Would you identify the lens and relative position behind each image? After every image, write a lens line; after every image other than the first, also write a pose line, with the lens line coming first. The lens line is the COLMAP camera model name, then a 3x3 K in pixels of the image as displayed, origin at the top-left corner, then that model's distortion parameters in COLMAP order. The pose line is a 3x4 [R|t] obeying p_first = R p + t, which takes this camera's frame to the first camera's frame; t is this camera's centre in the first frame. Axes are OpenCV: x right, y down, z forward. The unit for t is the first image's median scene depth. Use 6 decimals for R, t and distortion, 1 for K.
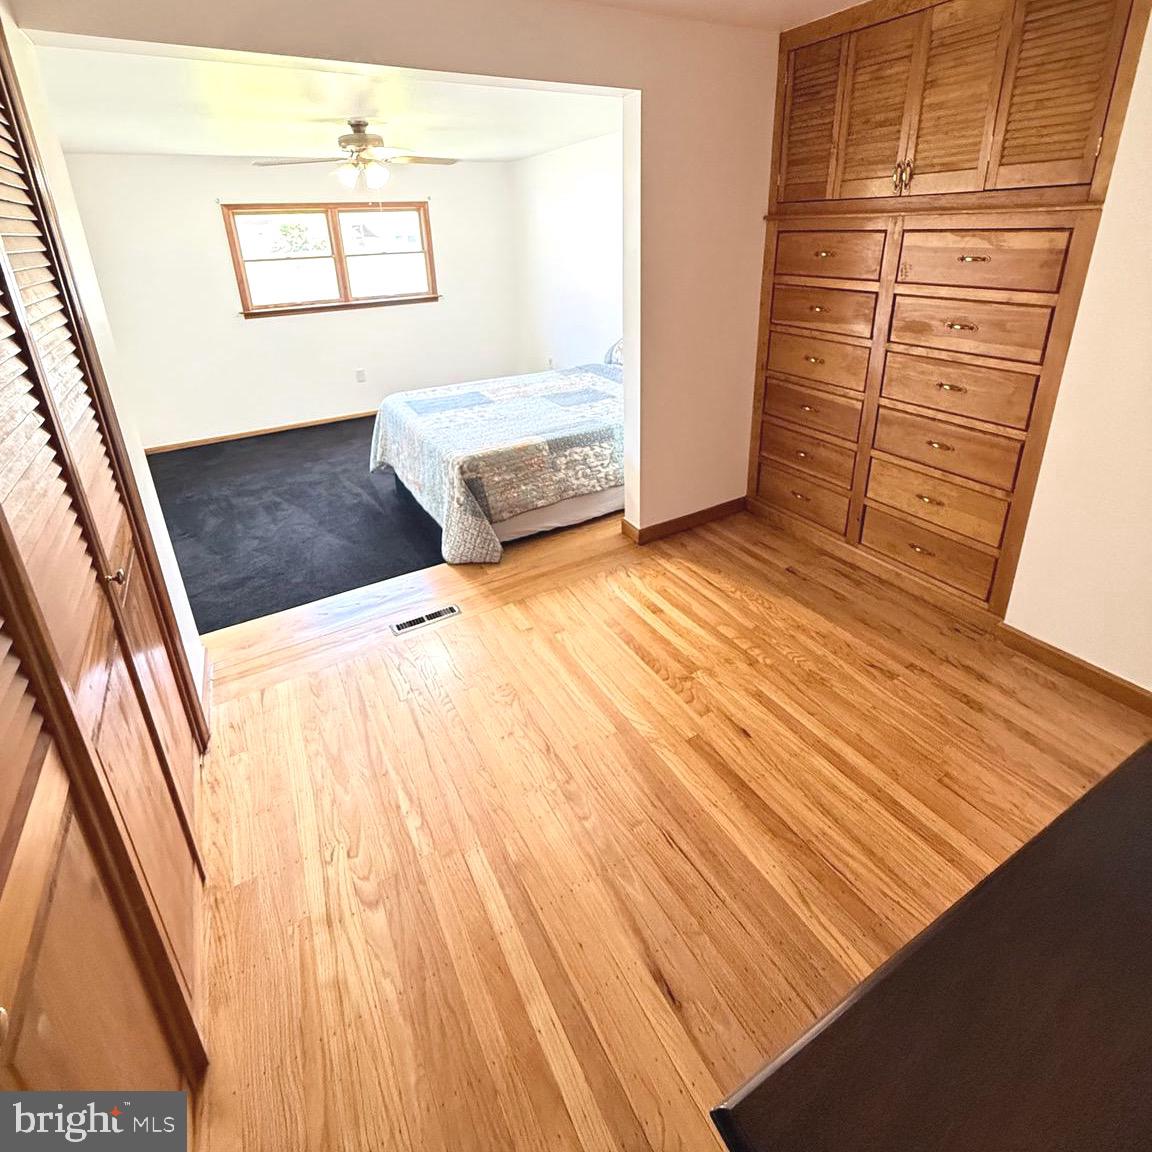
lens RADIAL K [[613.3, 0, 573.5], [0, 613.3, 447.7], [0, 0, 1]] dist [0.001898, -0.000788]
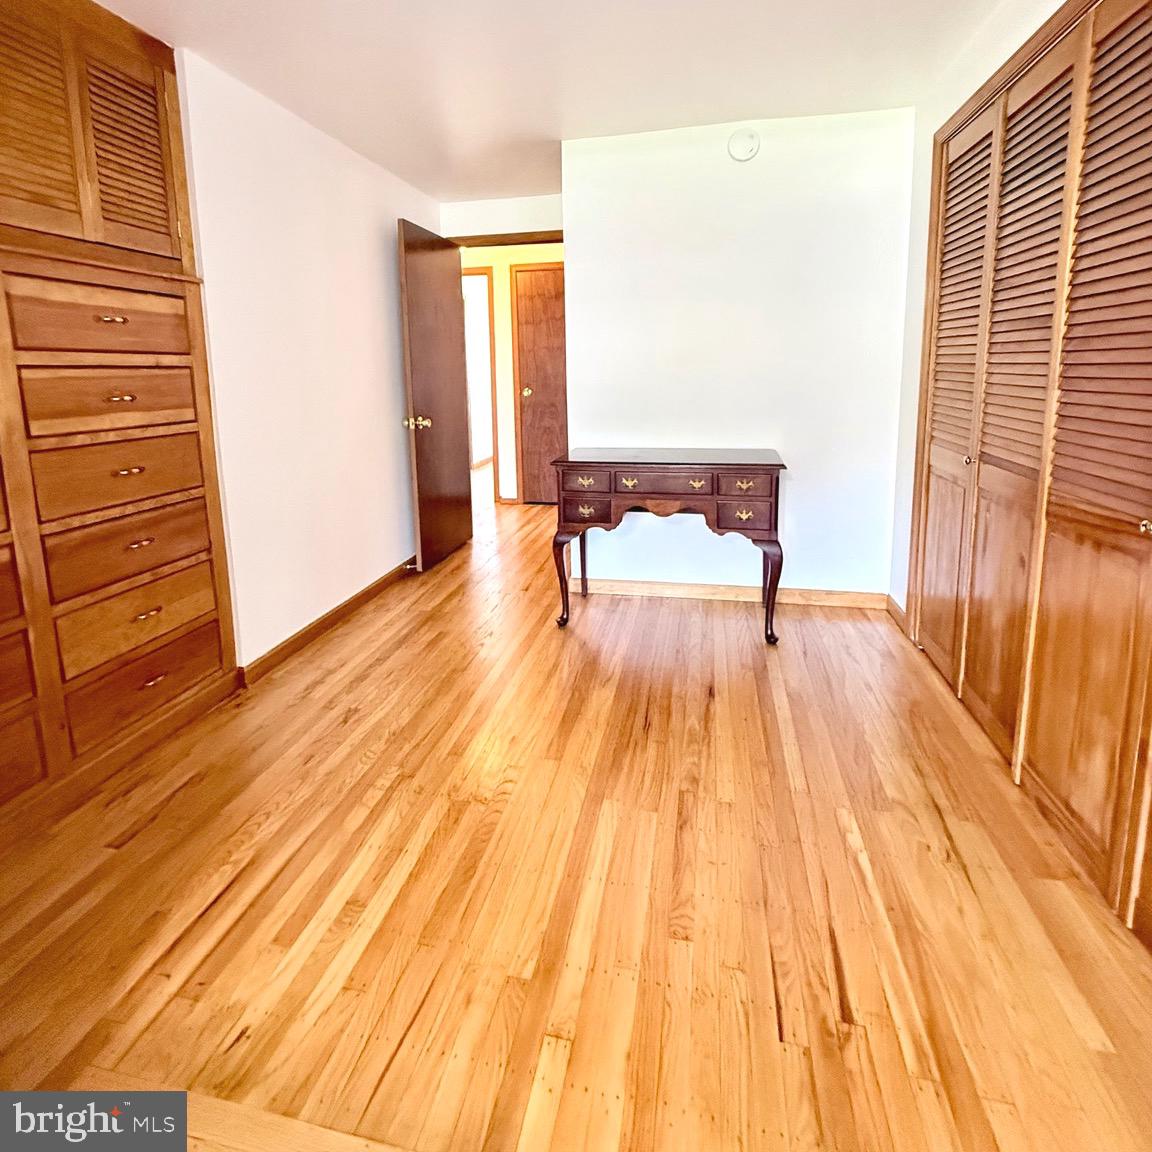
lens RADIAL K [[600.8, 0, 586.4], [0, 600.8, 452.2], [0, 0, 1]] dist [0.004785, 0.000404]
pose [[-0.754502, -0.044443, 0.654791, -0.391549], [0.260595, 0.895395, 0.361052, -0.260429], [-0.602343, 0.443050, -0.663995, 1.185657]]
